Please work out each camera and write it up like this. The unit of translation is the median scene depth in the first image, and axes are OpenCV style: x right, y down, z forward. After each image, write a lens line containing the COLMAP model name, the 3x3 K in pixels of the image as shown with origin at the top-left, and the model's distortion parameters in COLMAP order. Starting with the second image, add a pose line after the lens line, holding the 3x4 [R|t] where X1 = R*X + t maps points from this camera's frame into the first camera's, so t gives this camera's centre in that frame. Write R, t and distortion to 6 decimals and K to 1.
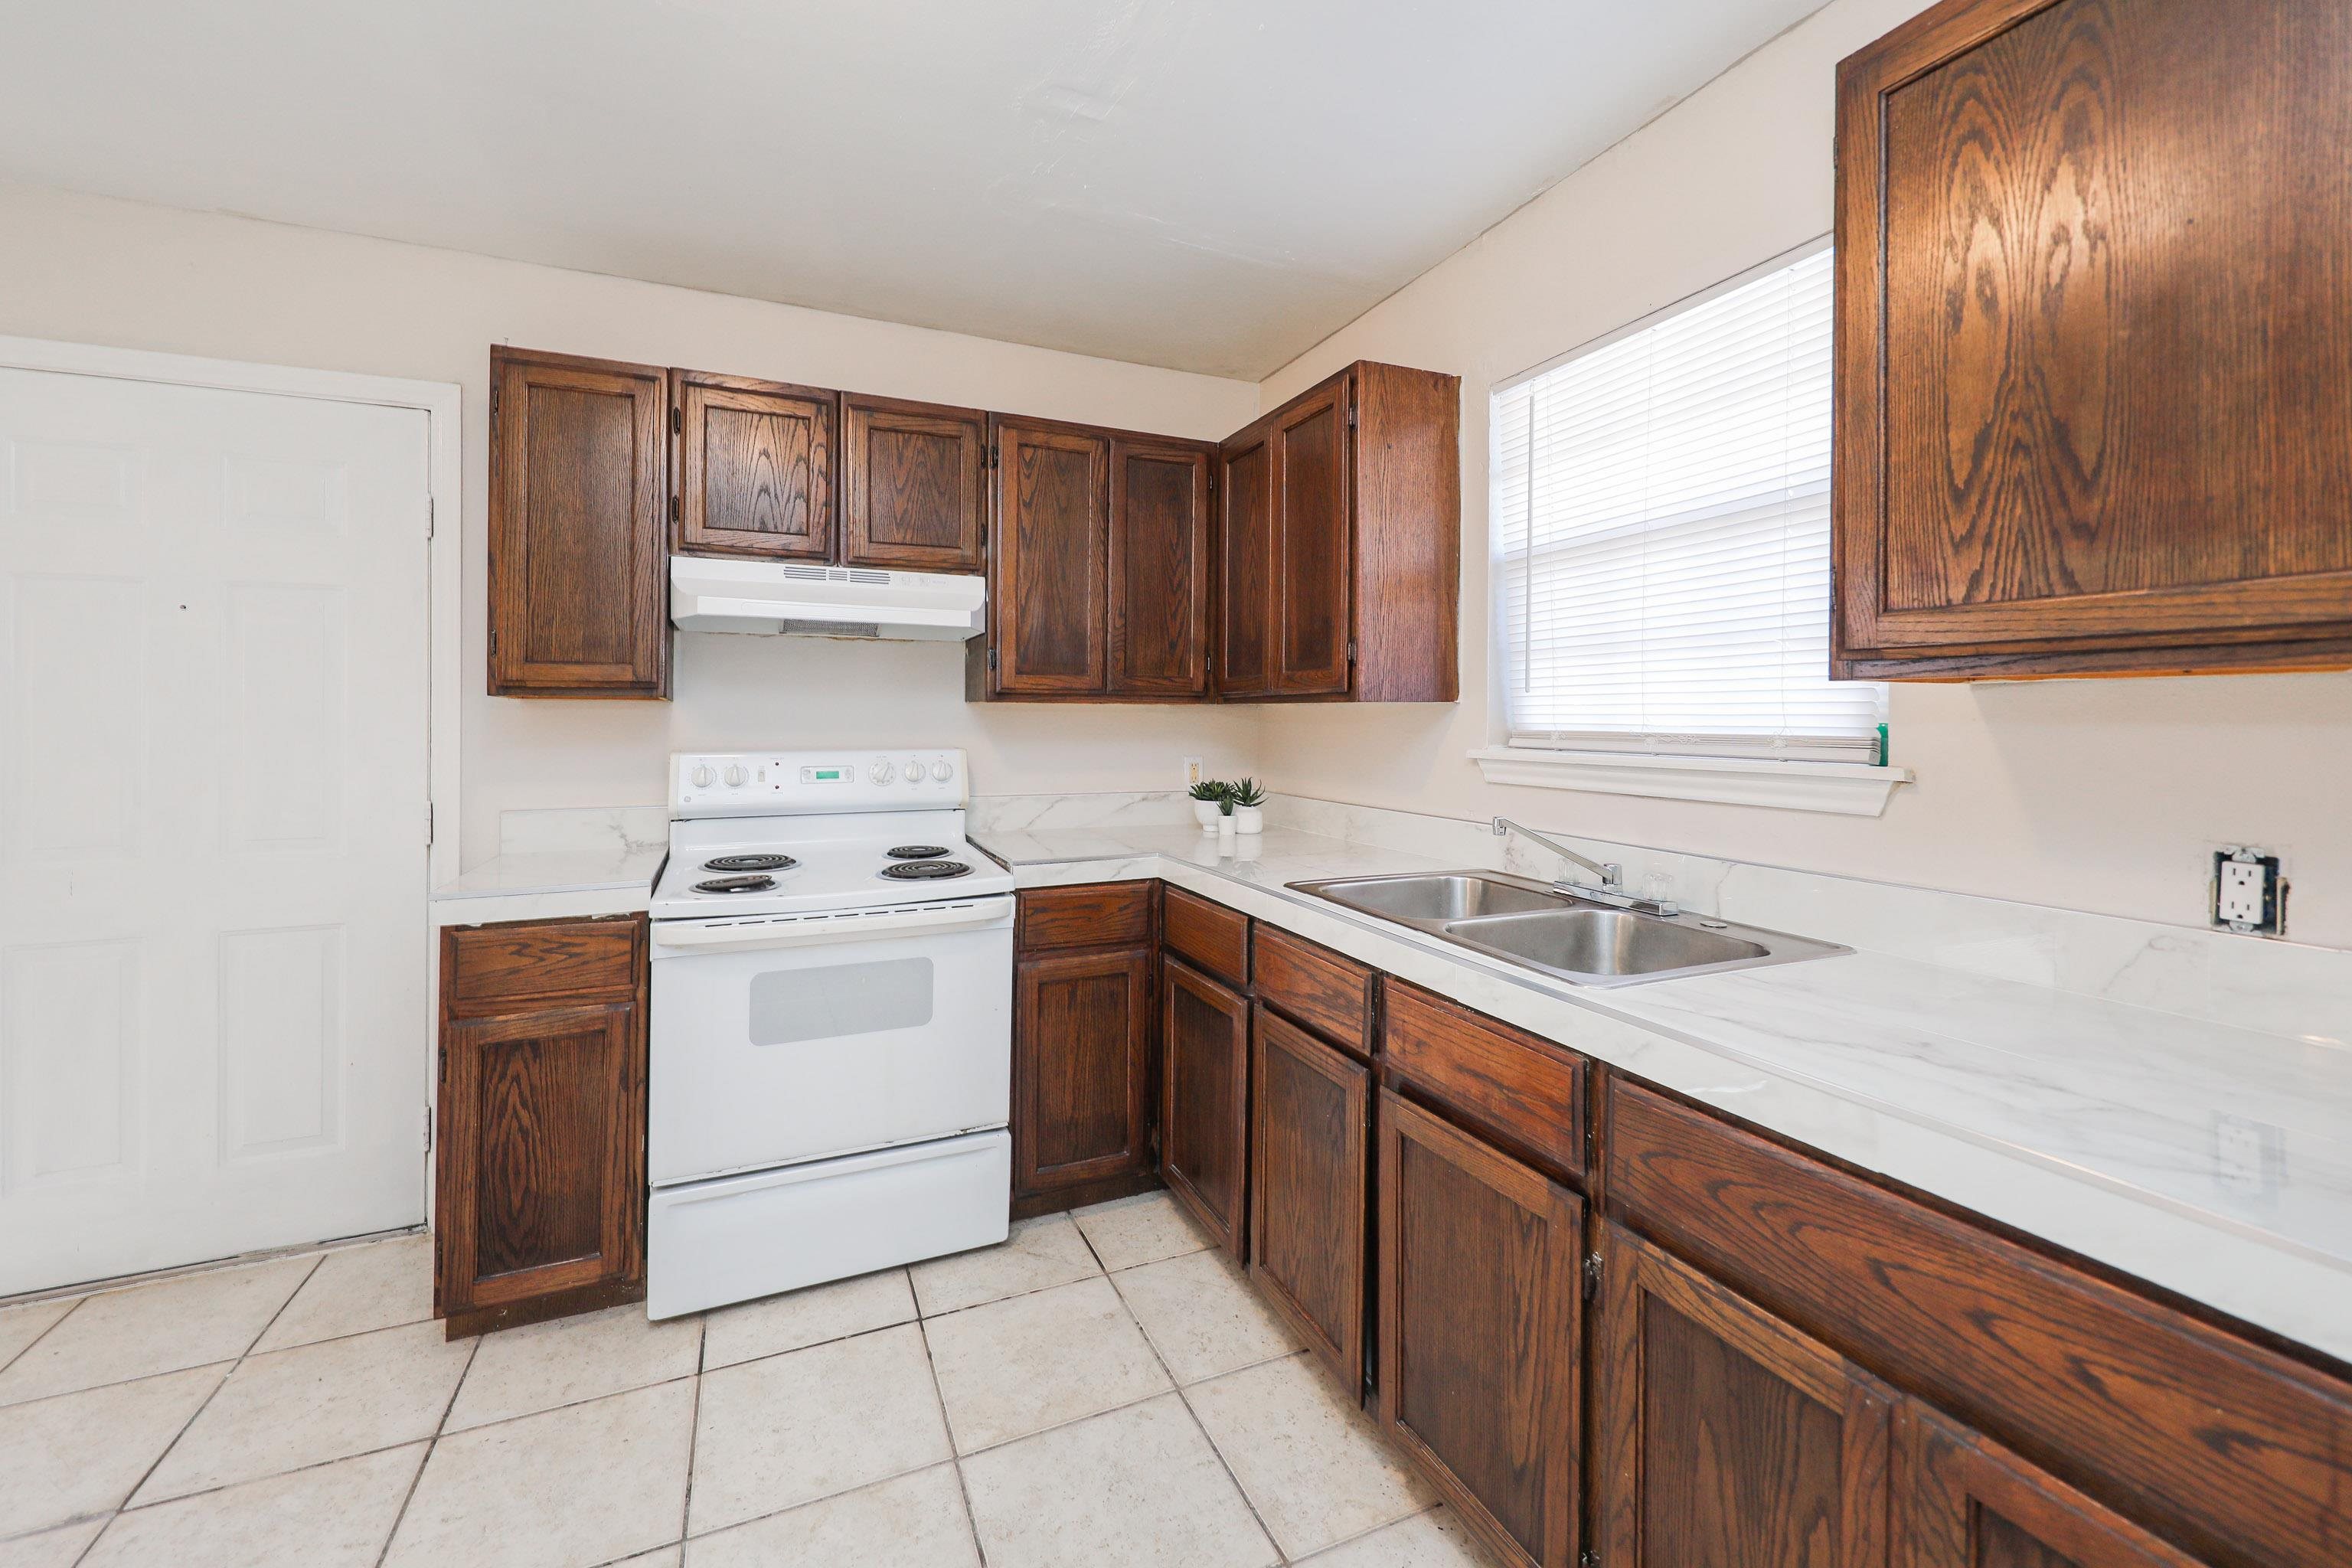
lens RADIAL K [[959.1, 0, 1183.6], [0, 959.1, 712.5], [0, 0, 1]] dist [-0.000039, -0.000722]
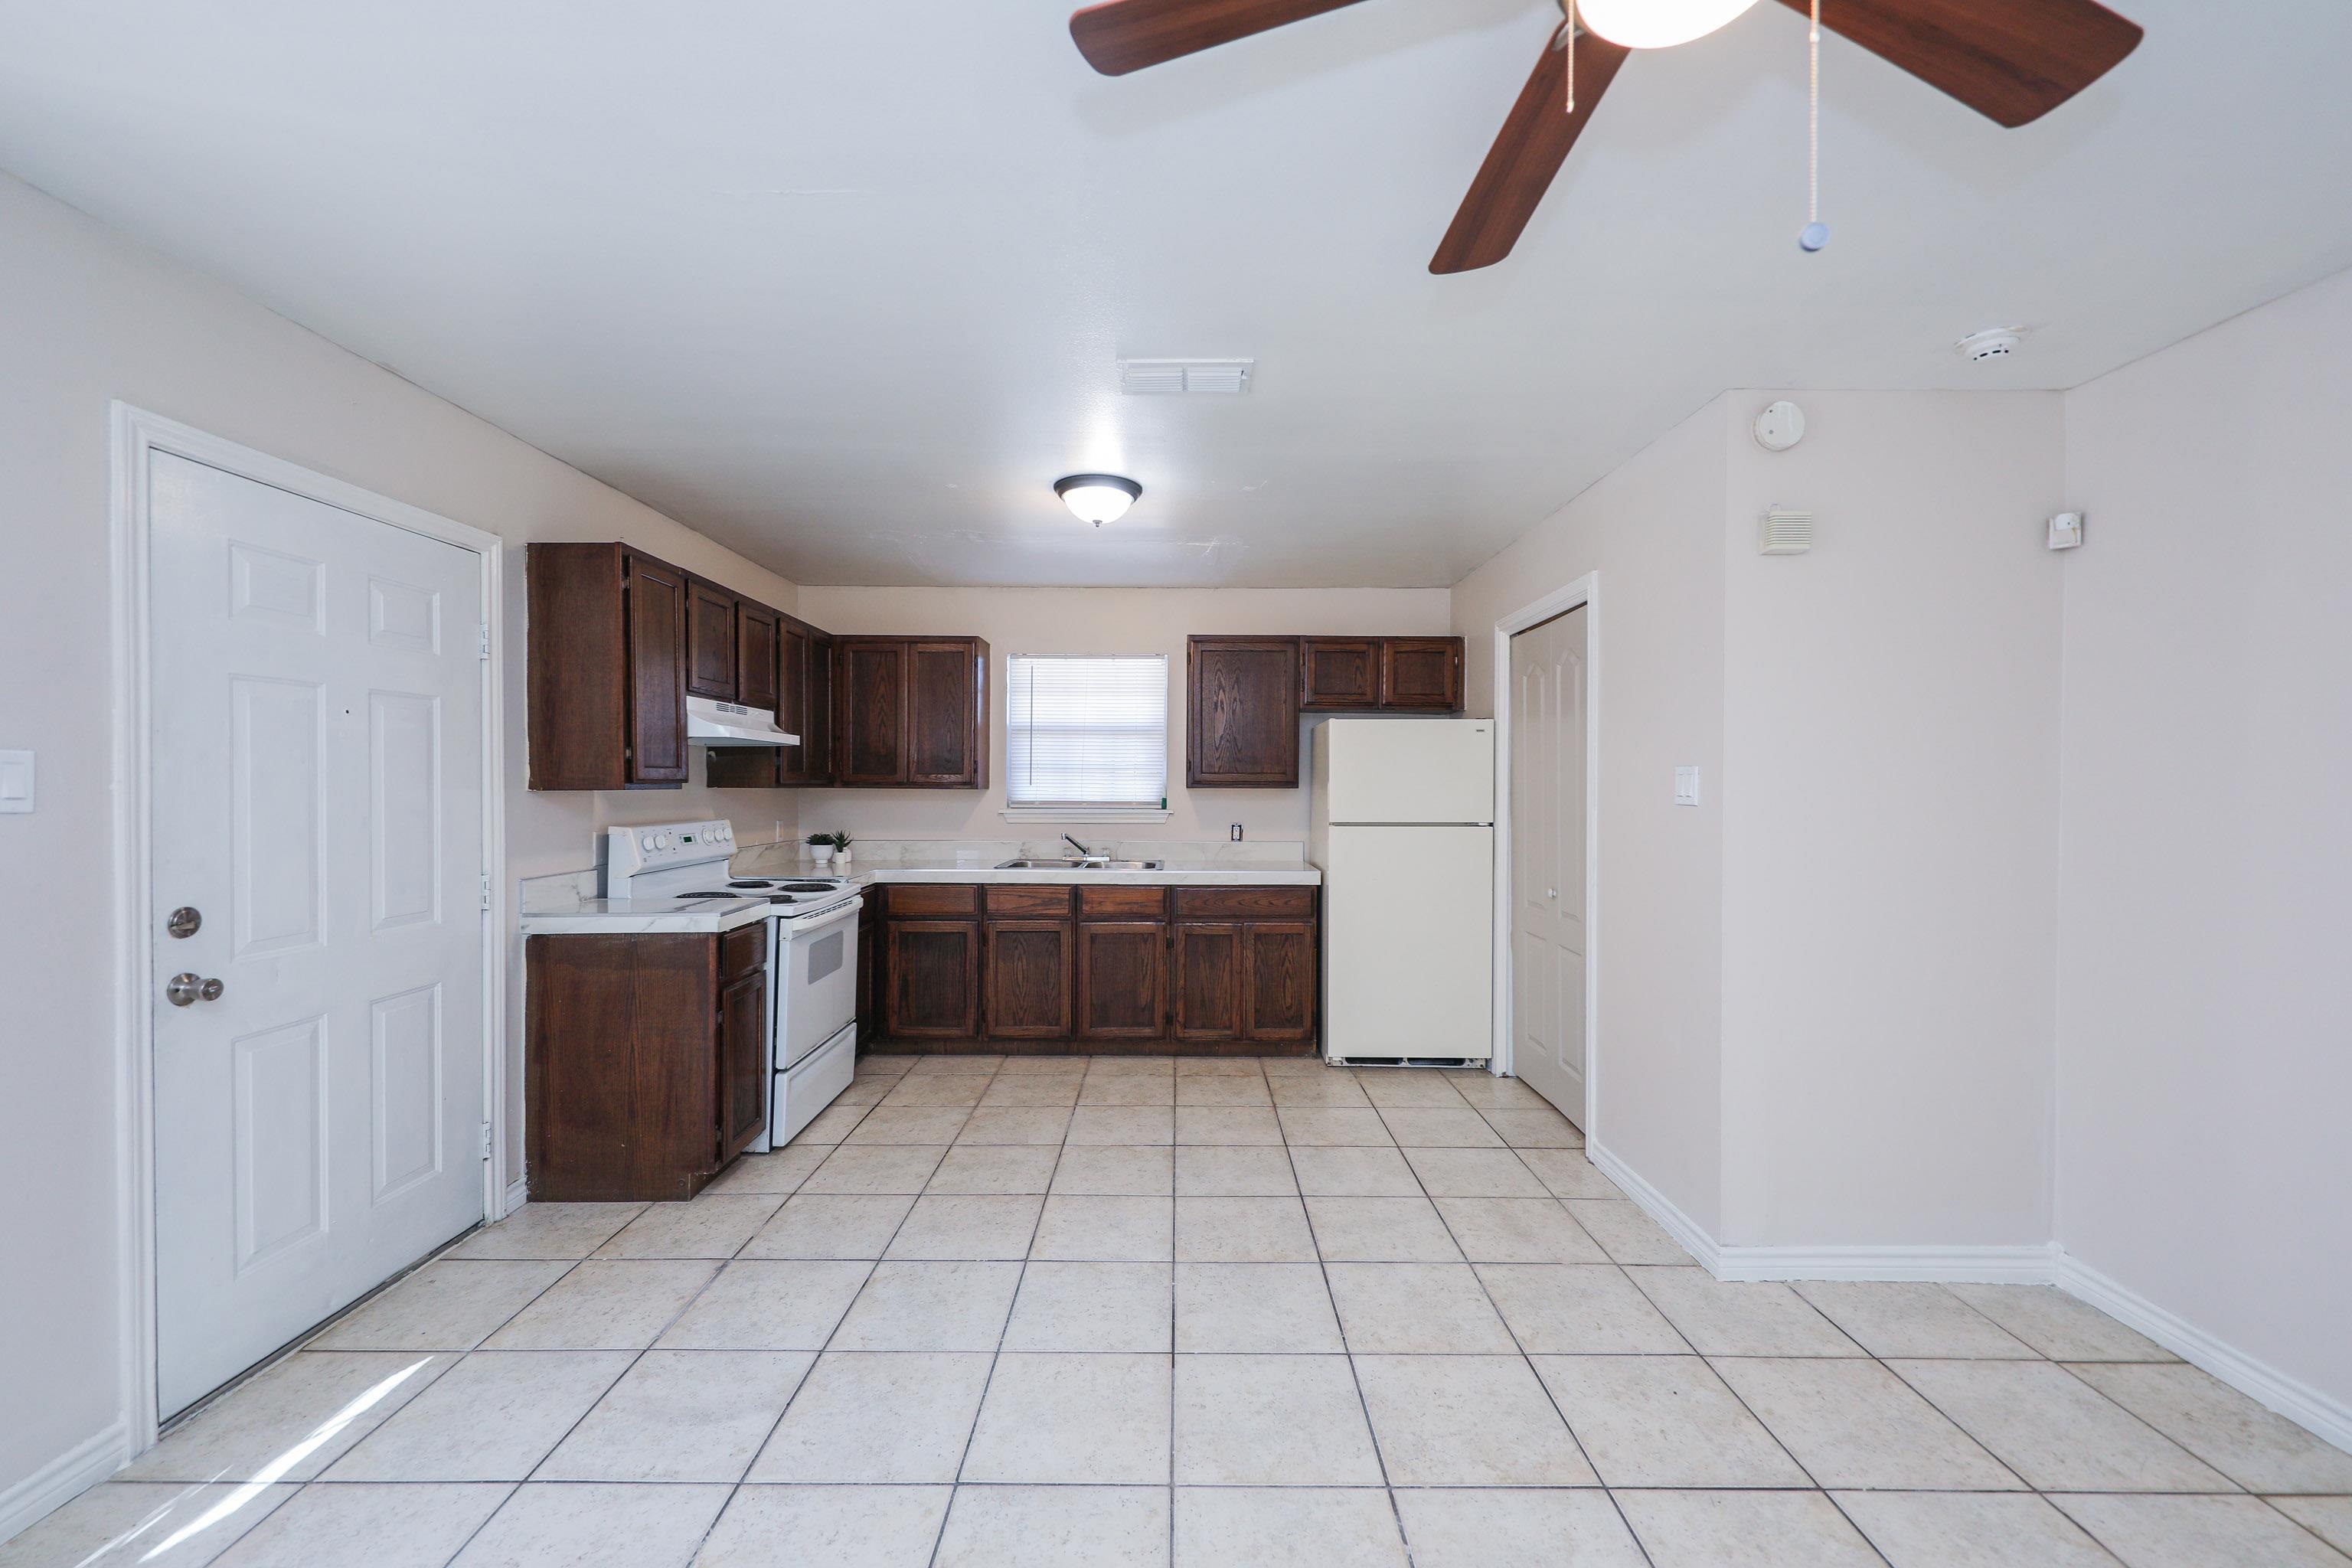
lens RADIAL K [[920.0, 0, 1171.4], [0, 920.0, 794.8], [0, 0, 1]] dist [-0.001533, -0.001495]
pose [[0.412685, -0.011988, 0.910795, -1.879162], [-0.007646, 0.999833, 0.016624, -0.044982], [-0.910842, -0.013825, 0.412524, -0.348890]]
